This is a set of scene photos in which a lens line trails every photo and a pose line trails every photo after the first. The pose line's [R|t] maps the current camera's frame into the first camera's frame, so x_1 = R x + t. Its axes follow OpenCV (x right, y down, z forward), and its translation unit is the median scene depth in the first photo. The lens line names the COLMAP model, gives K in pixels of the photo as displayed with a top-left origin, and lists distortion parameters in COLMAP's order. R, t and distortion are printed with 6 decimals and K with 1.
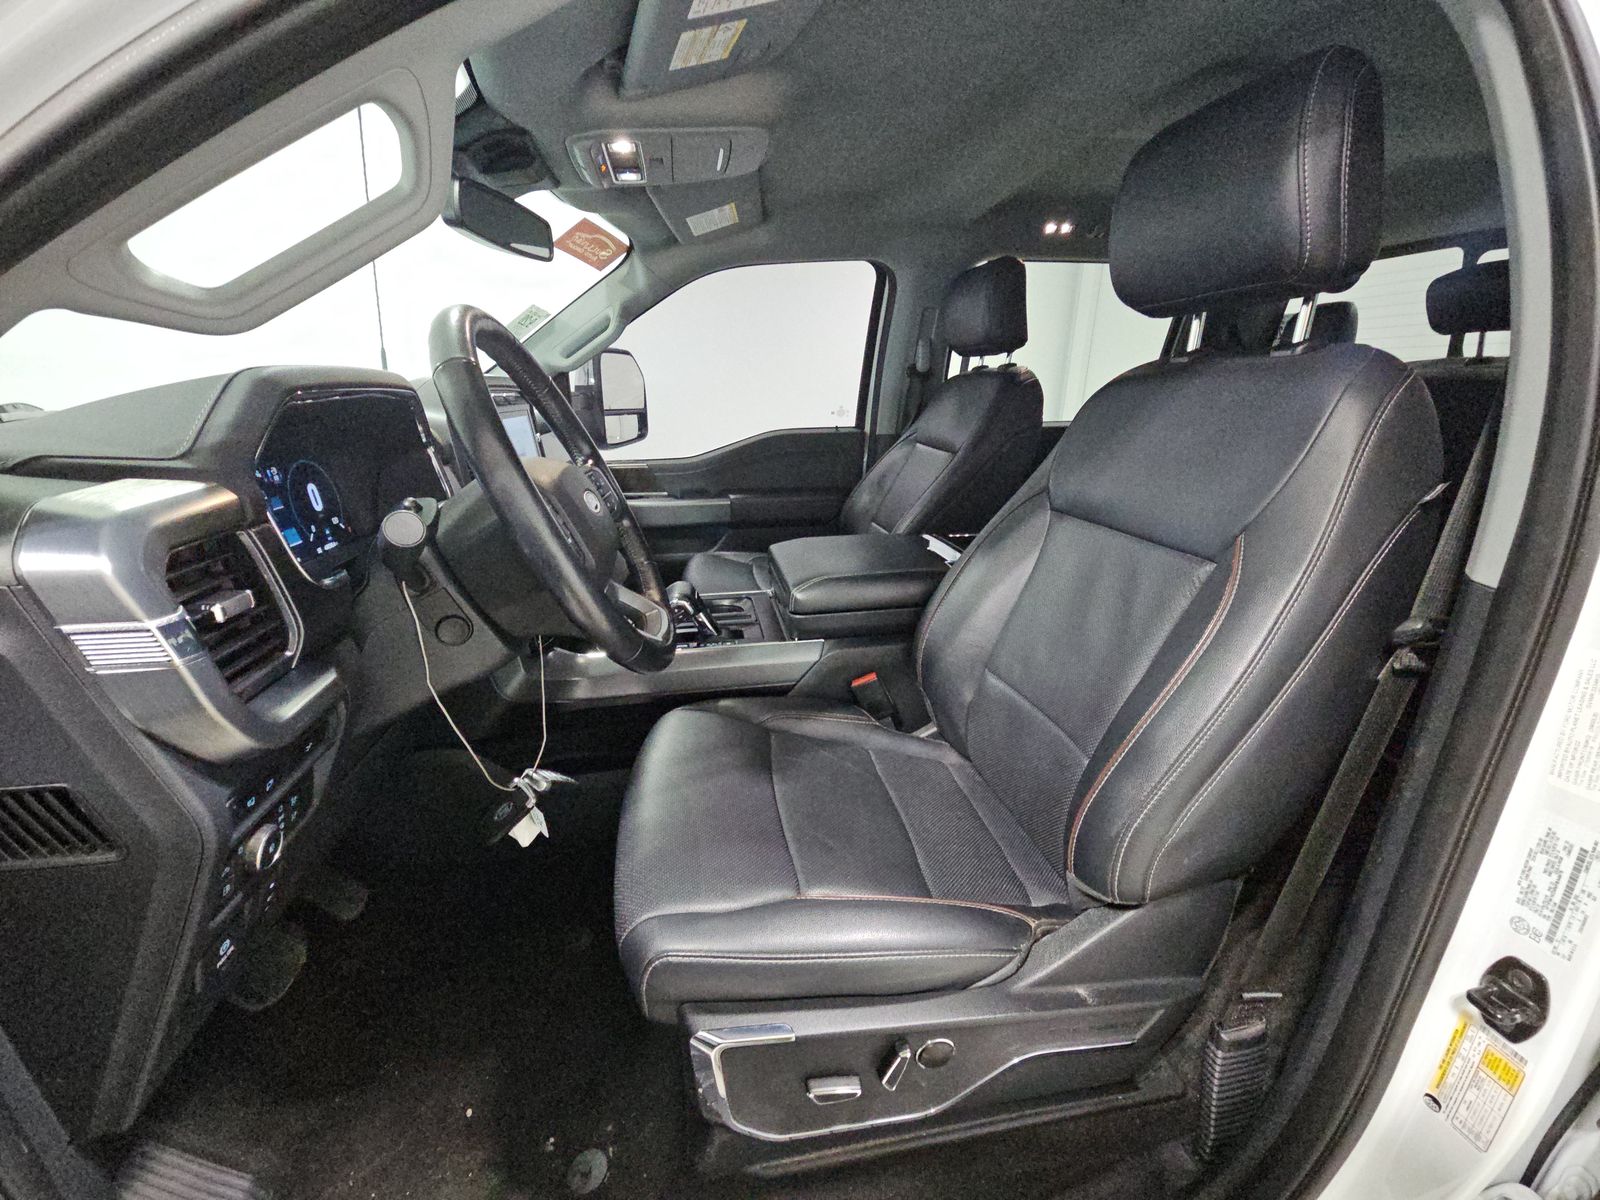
lens RADIAL K [[647.3, 0, 794.5], [0, 647.3, 596.4], [0, 0, 1]] dist [0.000315, 0.000022]
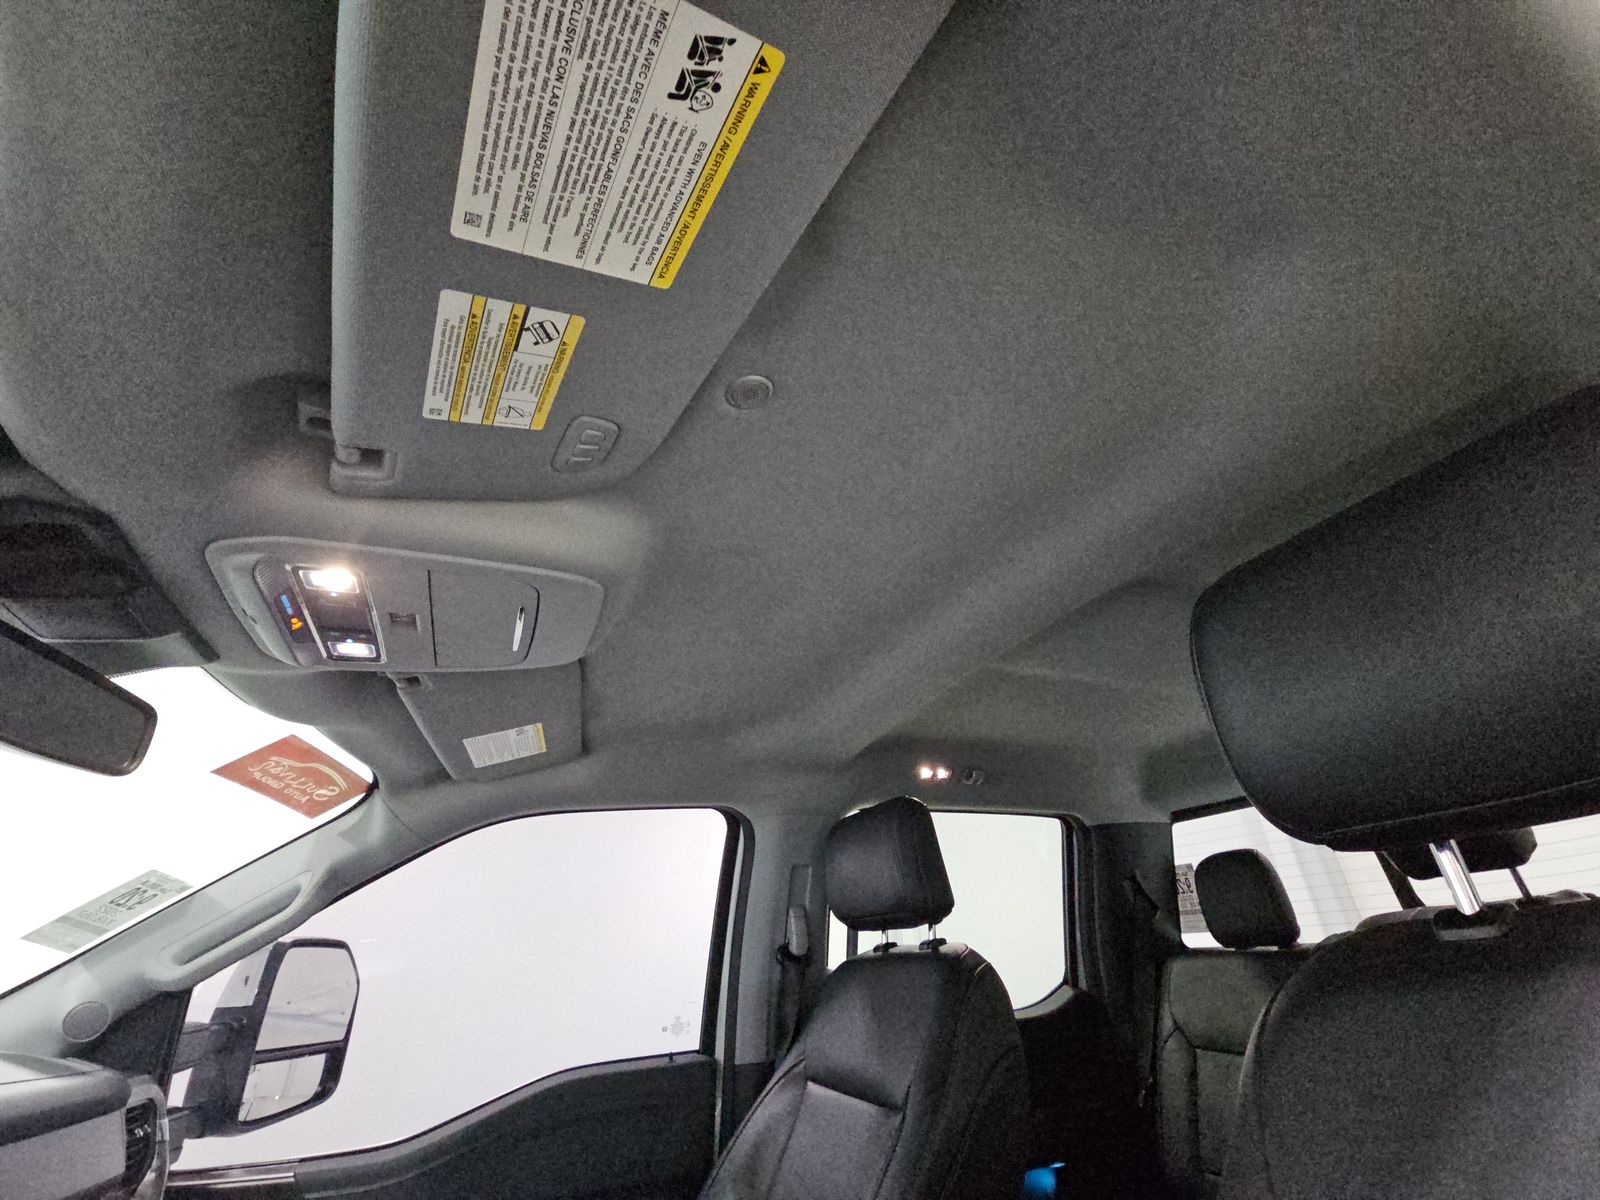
lens RADIAL K [[651.6, 0, 795.7], [0, 651.6, 613.7], [0, 0, 1]] dist [0.000068, -0.000465]
pose [[0.966088, 0.076918, 0.246490, -0.007572], [0.123780, 0.699813, -0.703520, -0.132014], [-0.226610, 0.710173, 0.666560, 0.322578]]
